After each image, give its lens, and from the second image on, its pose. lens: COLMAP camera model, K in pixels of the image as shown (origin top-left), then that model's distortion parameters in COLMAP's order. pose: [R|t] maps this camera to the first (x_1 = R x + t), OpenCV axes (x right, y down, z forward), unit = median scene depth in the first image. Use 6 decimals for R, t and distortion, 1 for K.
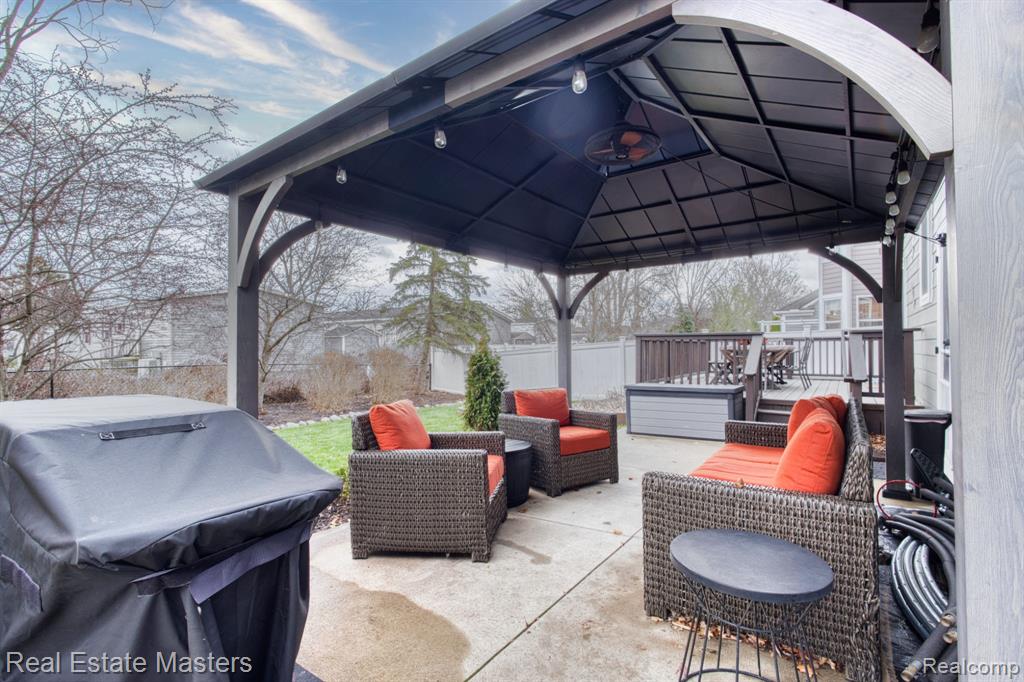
lens RADIAL K [[472.3, 0, 514.0], [0, 472.3, 345.1], [0, 0, 1]] dist [-0.010898, 0.003415]
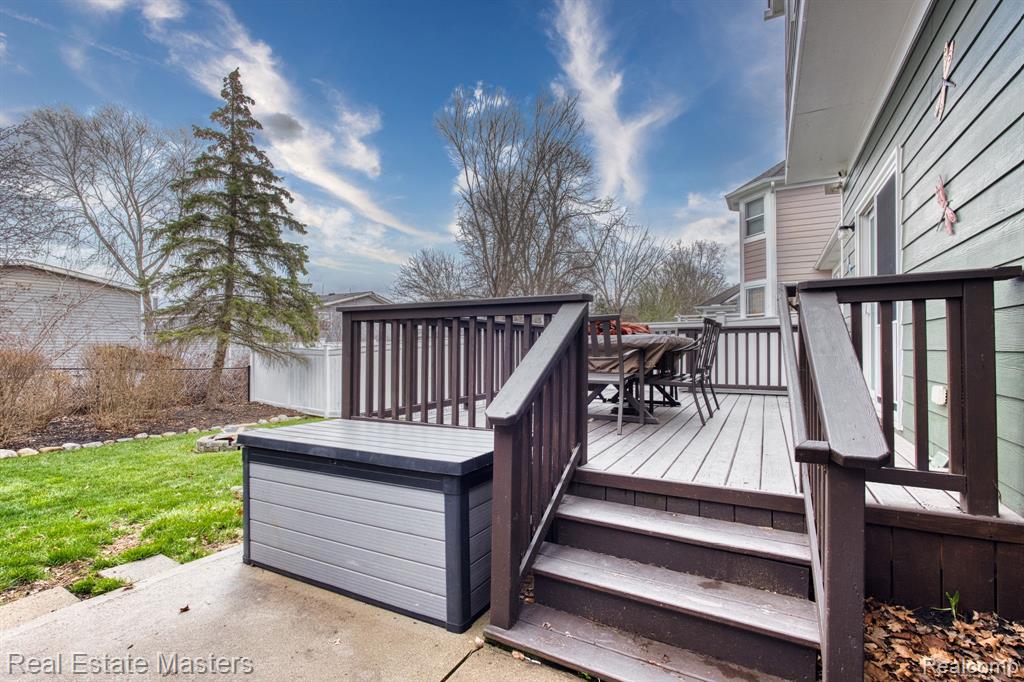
lens RADIAL K [[472.3, 0, 511.3], [0, 472.3, 340.8], [0, 0, 1]] dist [-0.010898, 0.003415]
pose [[0.993203, 0.001649, 0.116388, 0.264676], [-0.000629, 0.999961, -0.008798, 0.008927], [-0.116397, 0.008665, 0.993165, 0.389113]]
